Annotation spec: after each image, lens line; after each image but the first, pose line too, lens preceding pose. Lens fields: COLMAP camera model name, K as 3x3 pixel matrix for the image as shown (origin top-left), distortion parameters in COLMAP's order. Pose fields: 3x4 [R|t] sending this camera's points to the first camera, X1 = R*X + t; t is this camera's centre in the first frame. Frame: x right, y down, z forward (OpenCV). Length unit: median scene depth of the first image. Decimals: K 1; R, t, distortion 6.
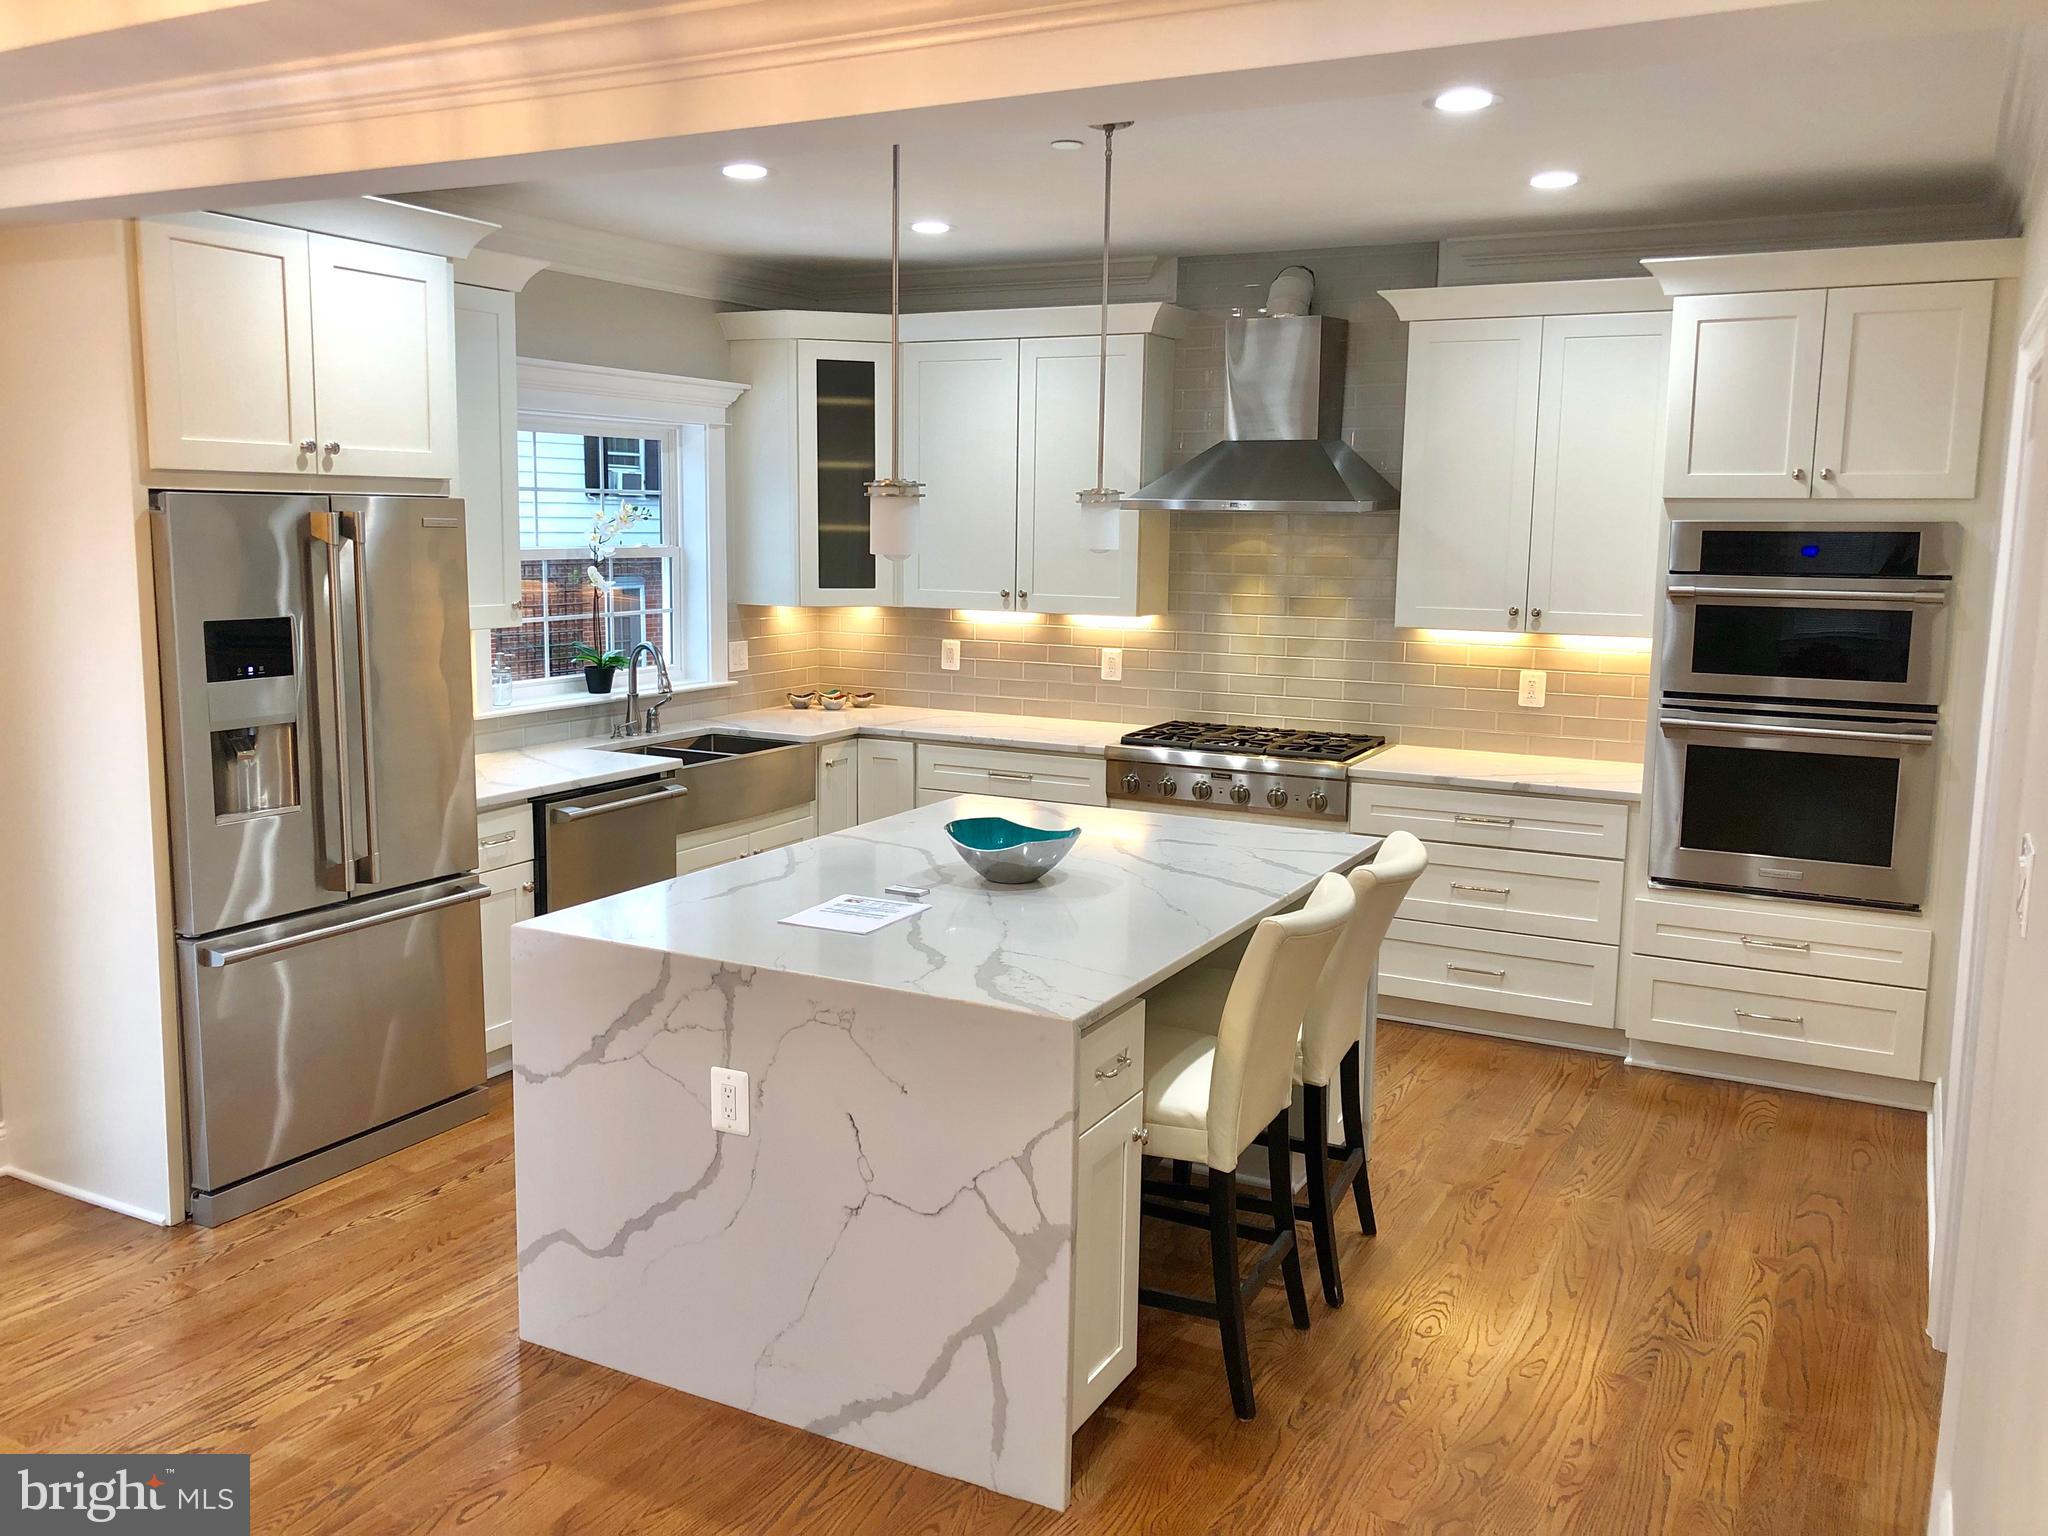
lens RADIAL K [[1692.1, 0, 1024.0], [0, 1692.1, 768.0], [0, 0, 1]] dist [0.025177, 0.001937]
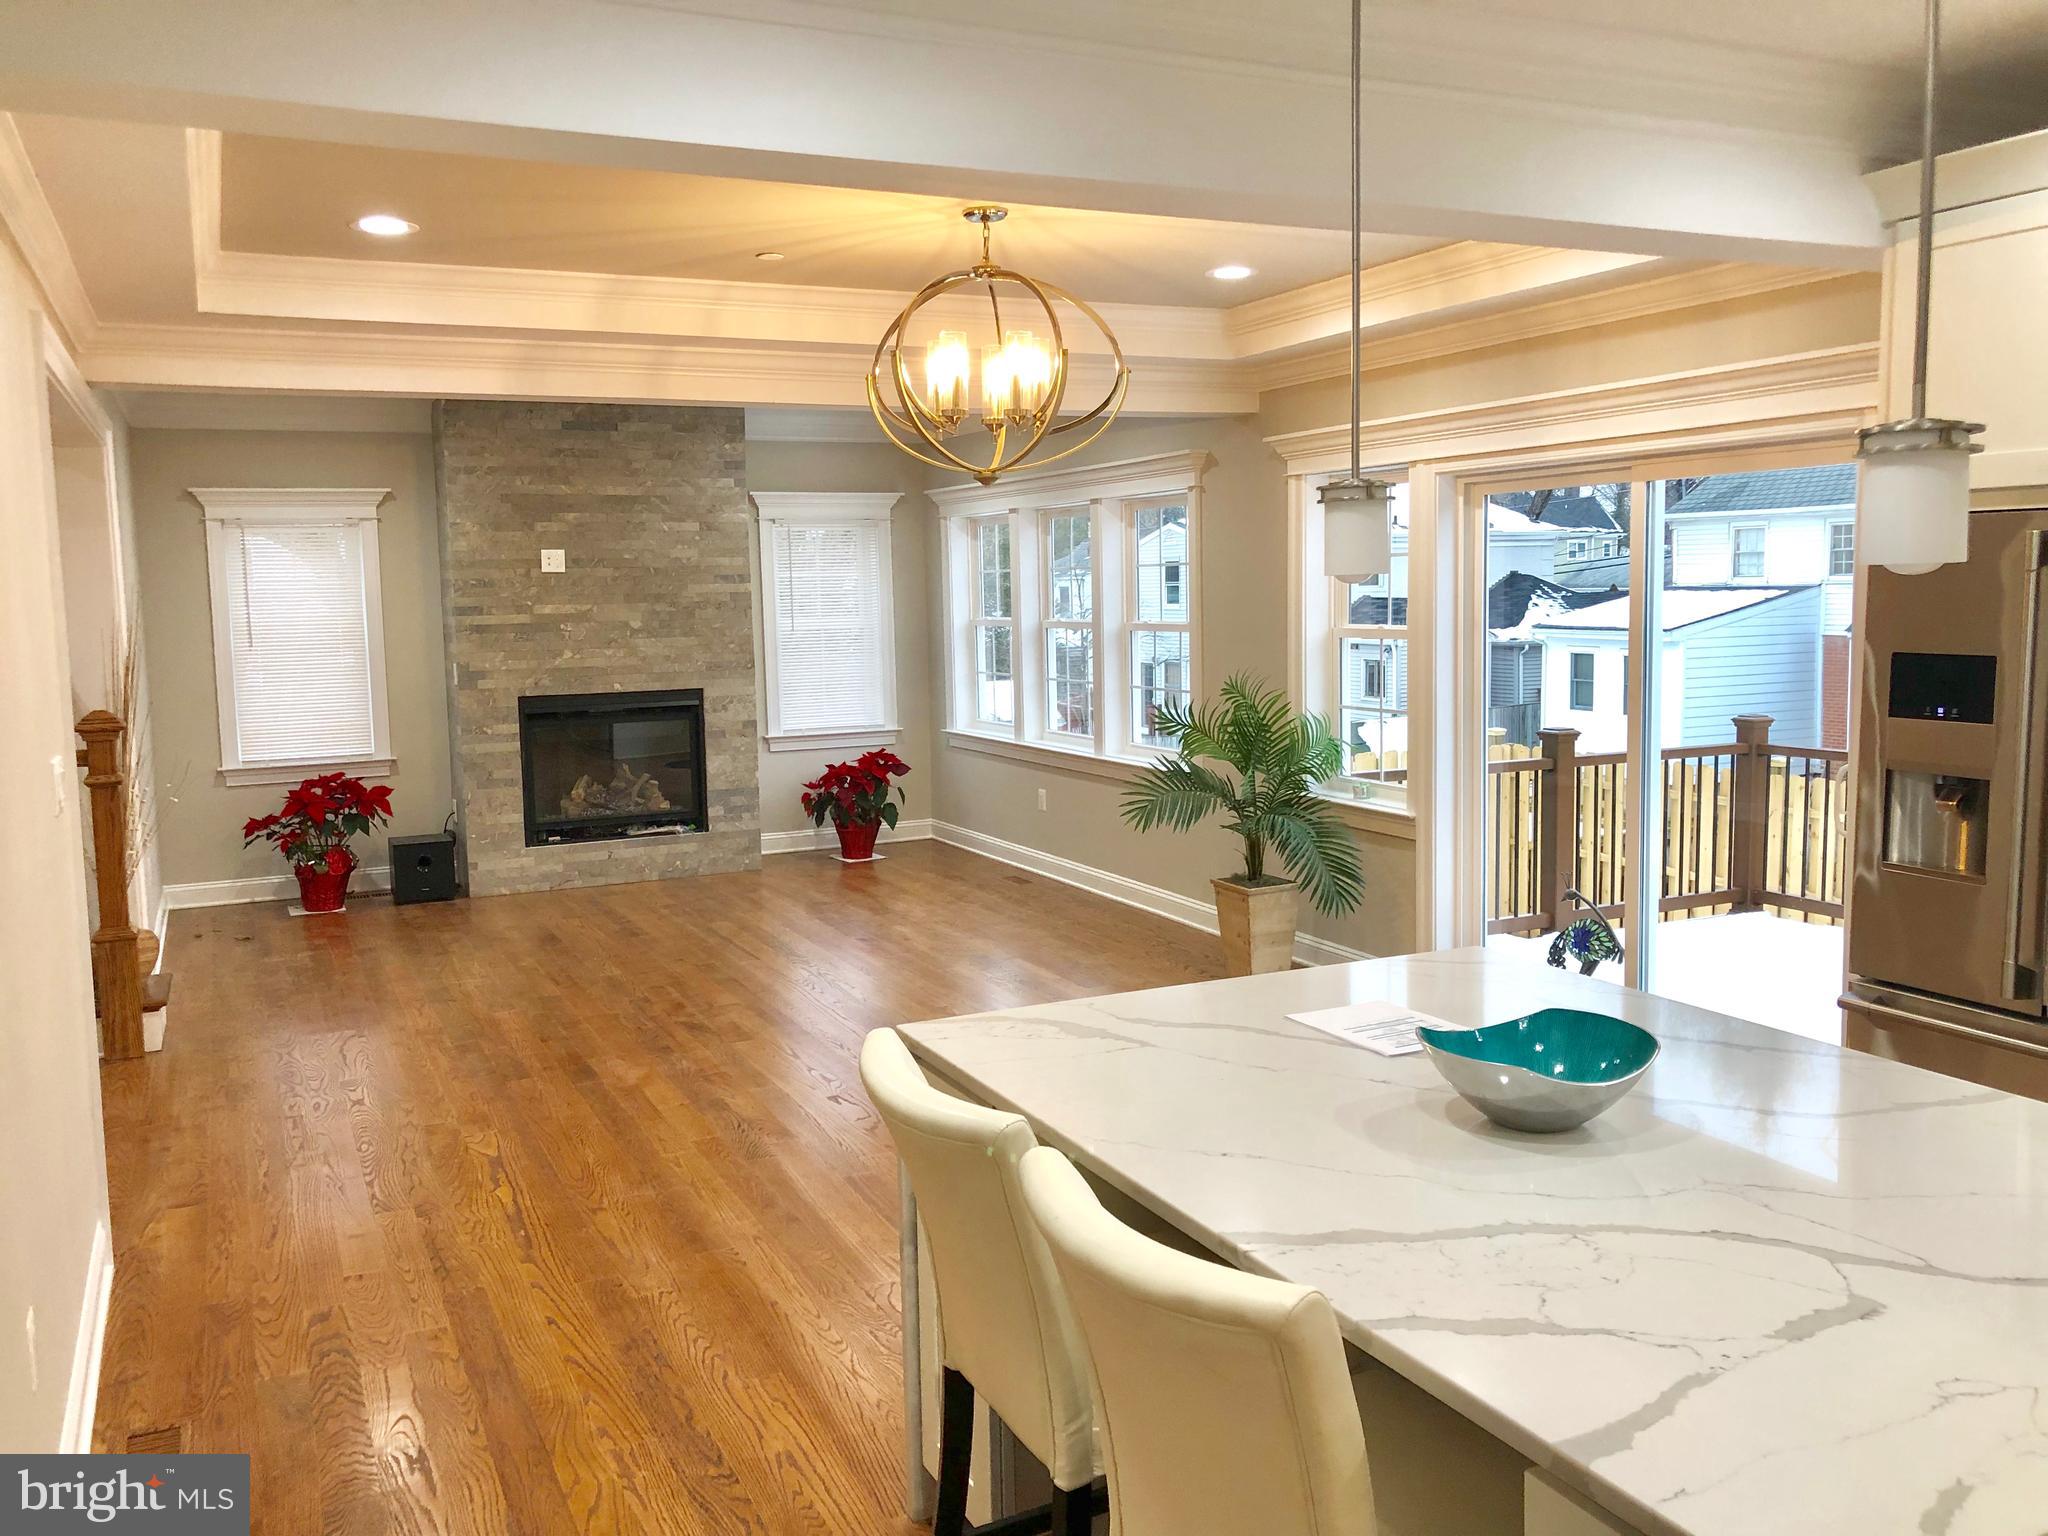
lens RADIAL K [[1692.1, 0, 1024.0], [0, 1692.1, 768.0], [0, 0, 1]] dist [0.025177, 0.001937]
pose [[-0.604074, 0.100800, -0.790528, 0.575217], [-0.113459, 0.970986, 0.210509, -0.169270], [0.788811, 0.216855, -0.575110, 1.183780]]
